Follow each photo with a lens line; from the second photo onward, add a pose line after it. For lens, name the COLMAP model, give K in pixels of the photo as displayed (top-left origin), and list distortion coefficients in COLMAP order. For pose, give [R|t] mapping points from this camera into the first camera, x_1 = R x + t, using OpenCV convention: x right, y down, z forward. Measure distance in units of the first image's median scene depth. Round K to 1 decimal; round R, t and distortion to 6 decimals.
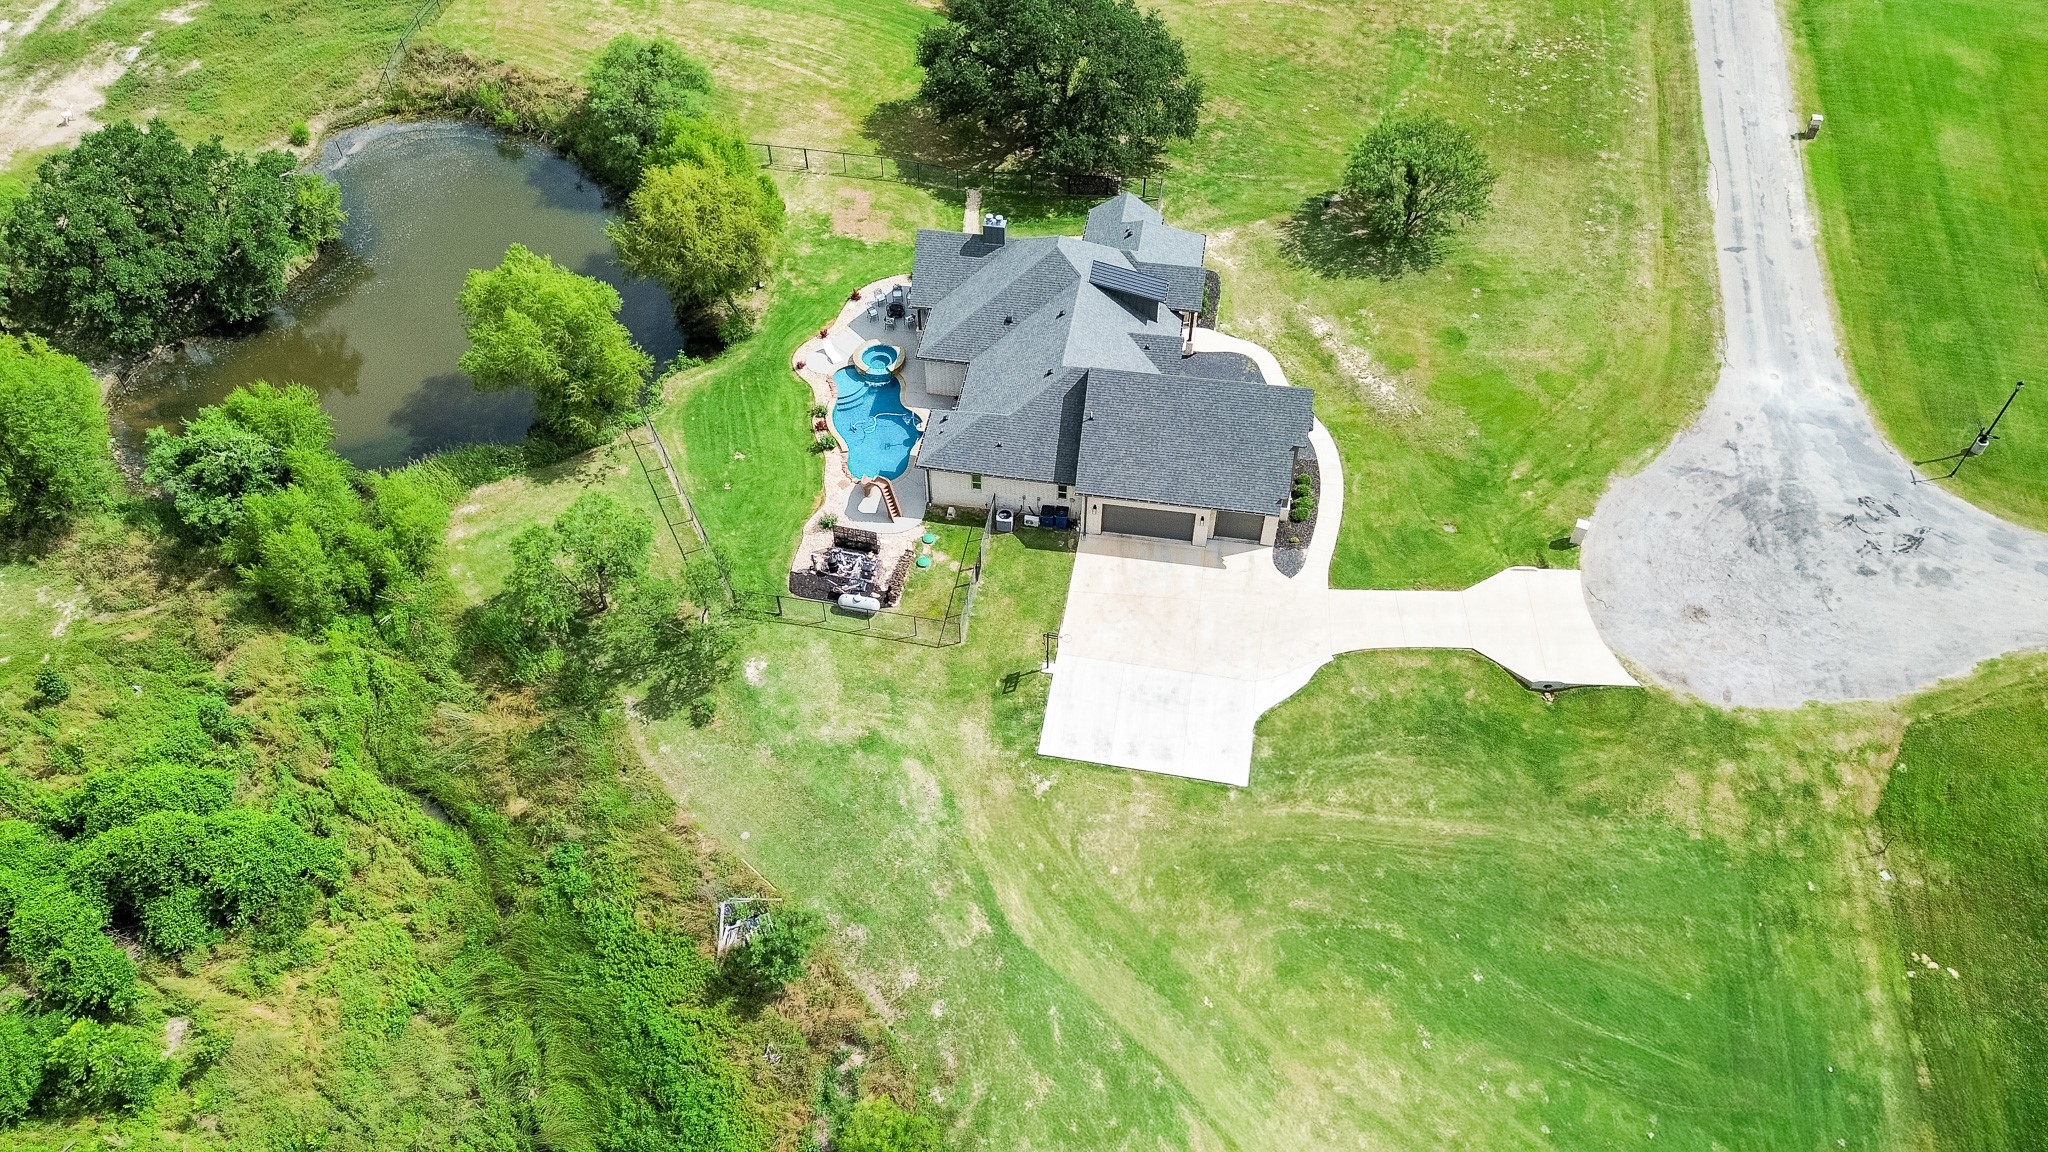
lens RADIAL K [[1439.2, 0, 1024.0], [0, 1439.2, 576.0], [0, 0, 1]] dist [0.075488, -0.067683]
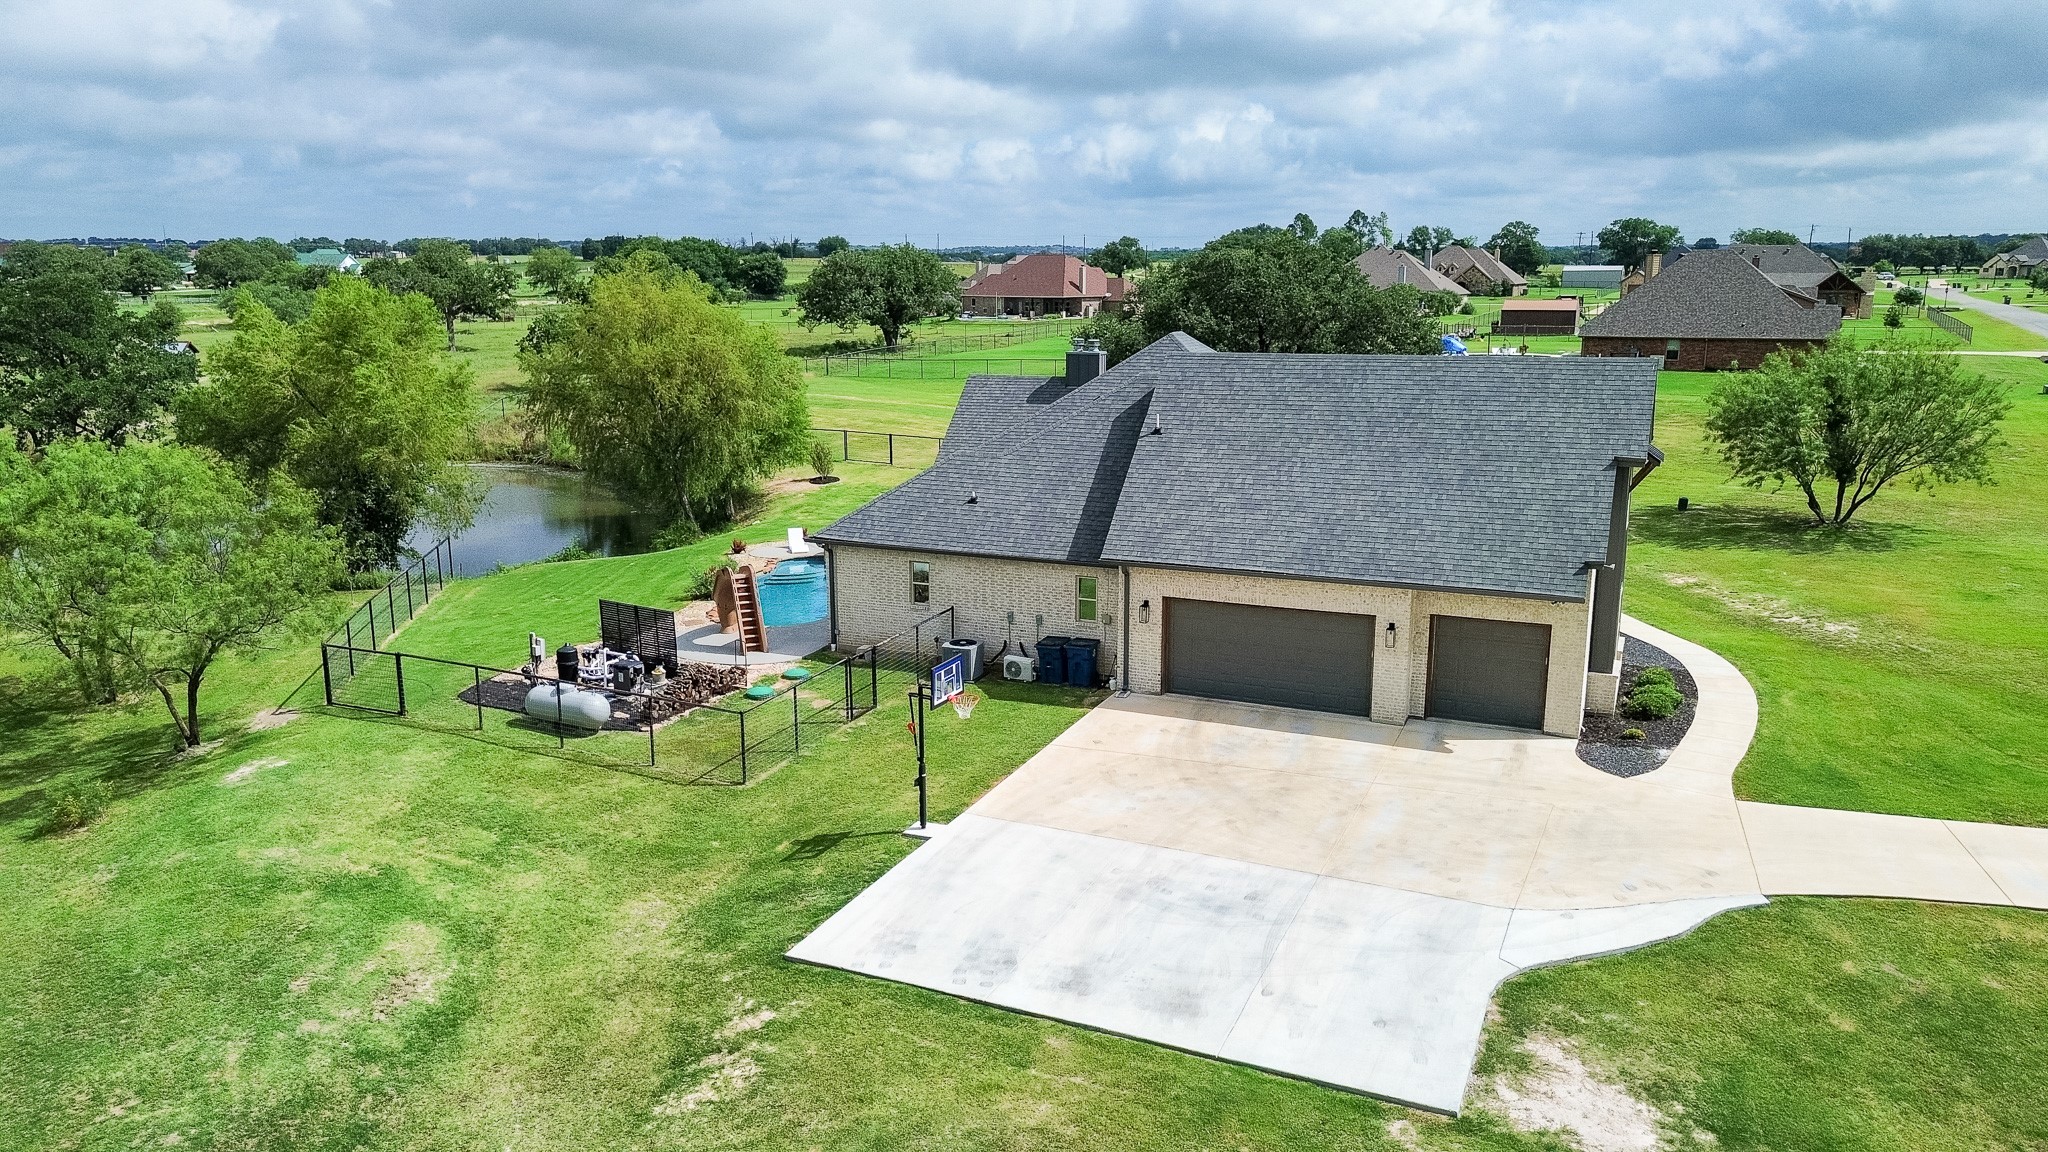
lens RADIAL K [[1431.4, 0, 1024.5], [0, 1431.4, 624.8], [0, 0, 1]] dist [0.044036, -0.056485]
pose [[0.967249, 0.060754, -0.246452, 0.123116], [-0.190751, 0.814545, -0.547842, 0.207406], [0.167463, 0.576911, 0.799456, 0.648736]]
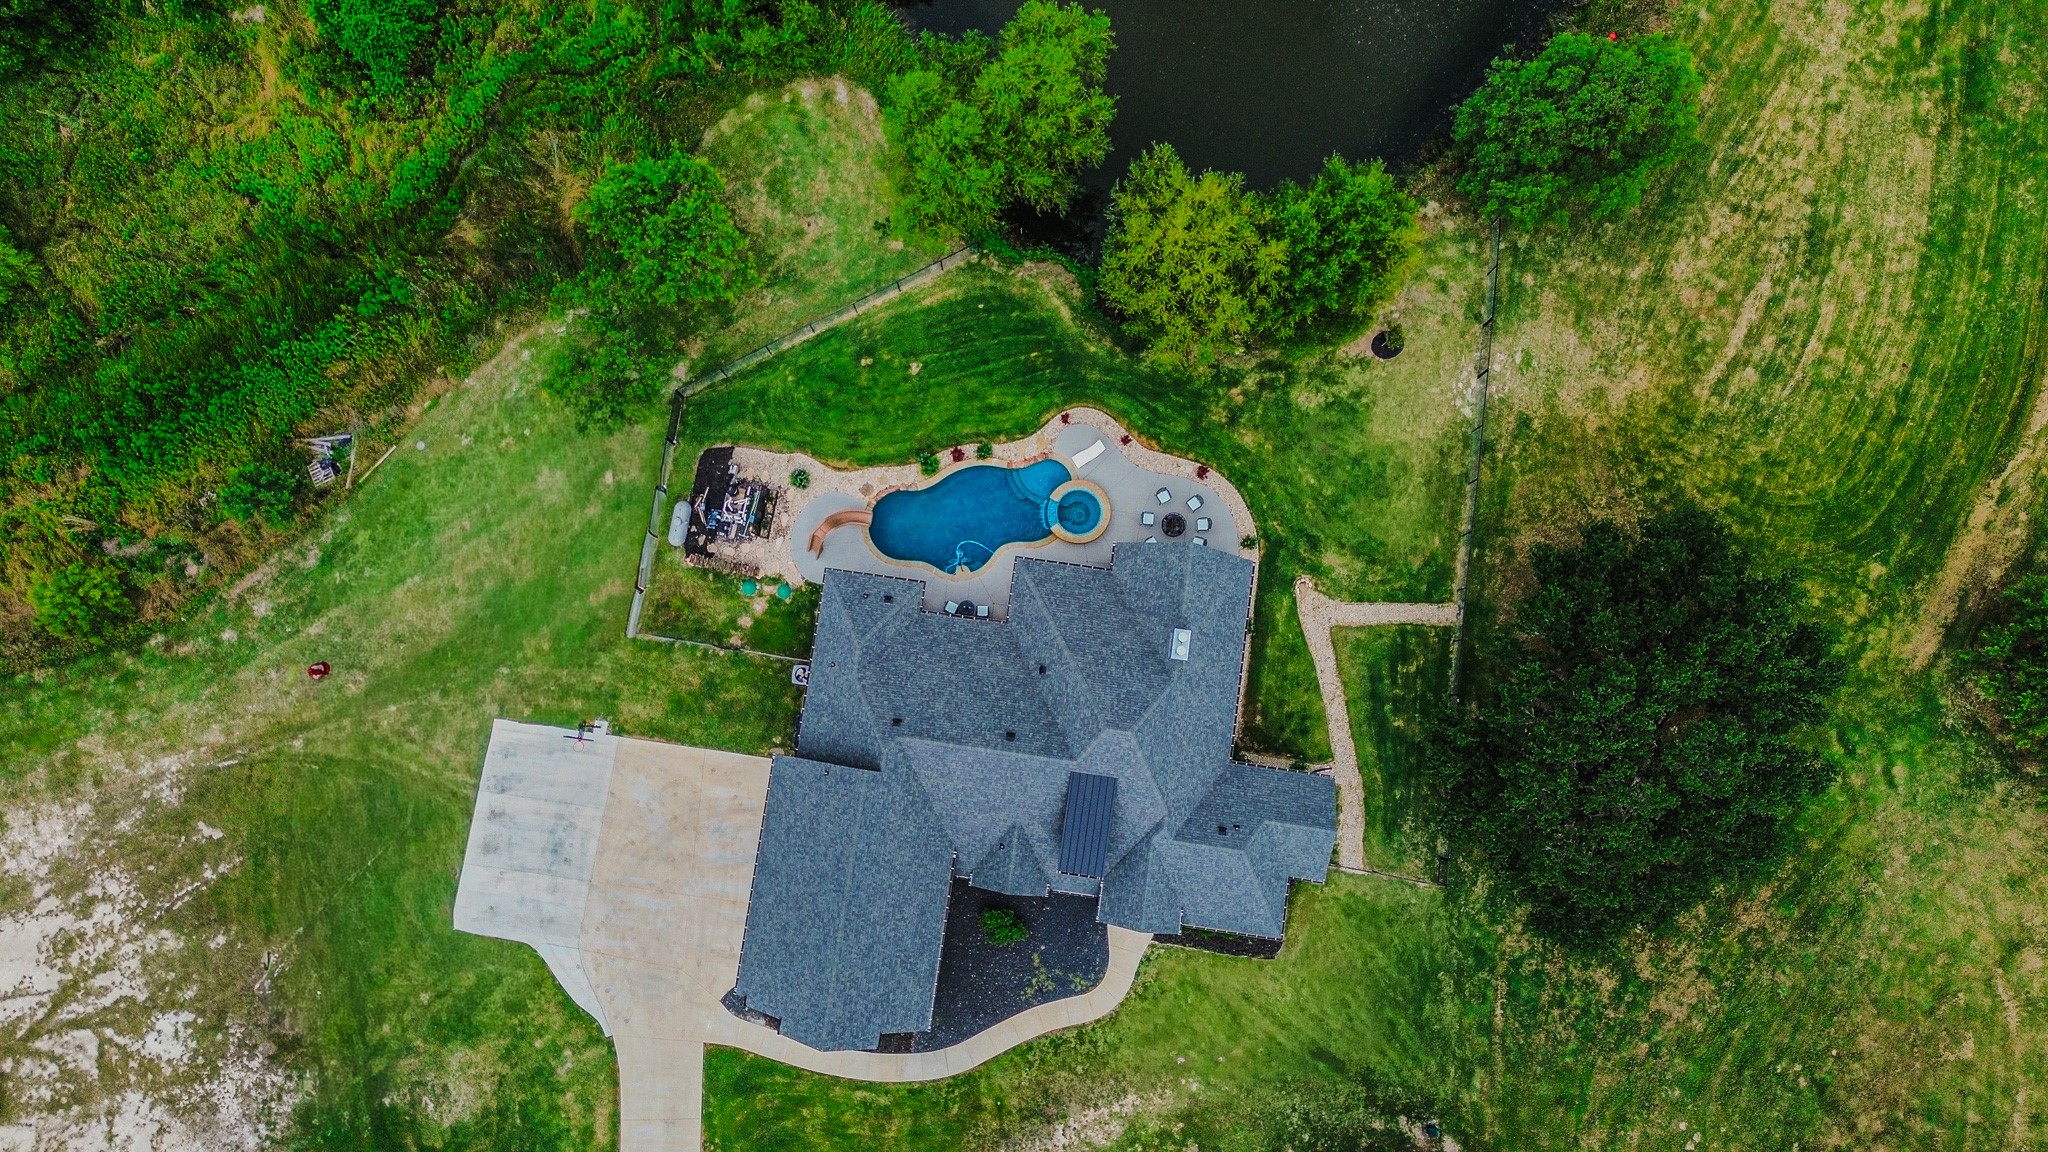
lens RADIAL K [[1439.2, 0, 1024.0], [0, 1439.2, 576.0], [0, 0, 1]] dist [0.075488, -0.067683]
pose [[0.020264, 0.993474, -0.112242, 0.029239], [-0.751514, 0.089178, 0.653662, -0.750042], [0.659406, 0.071106, 0.748417, 0.436033]]
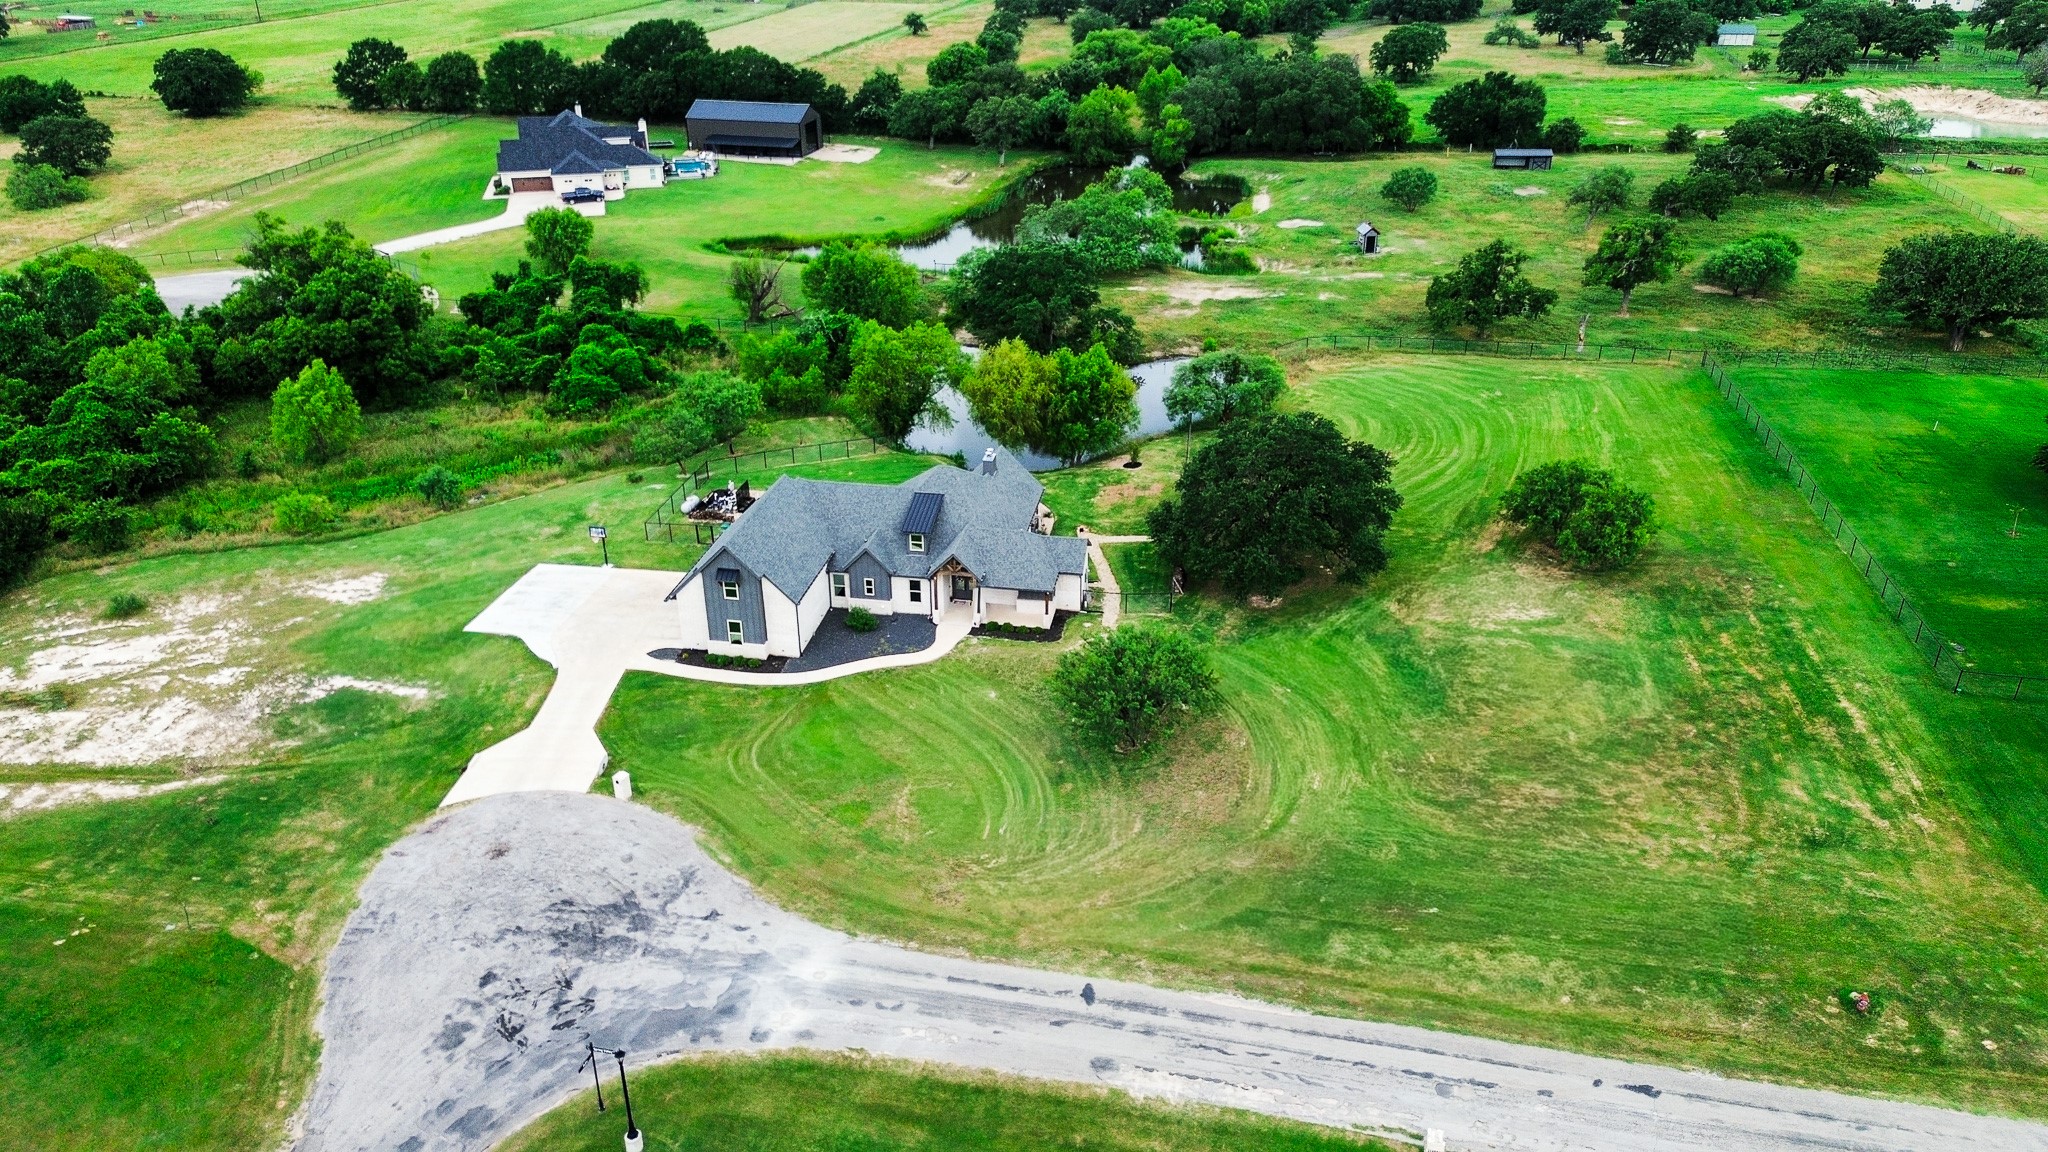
lens RADIAL K [[1439.2, 0, 1024.0], [0, 1439.2, 576.0], [0, 0, 1]] dist [0.075488, -0.067683]
pose [[-0.008838, 0.448647, -0.893666, 1.236713], [-0.750496, 0.587619, 0.302424, -0.640996], [0.660816, 0.673365, 0.331514, 0.767219]]
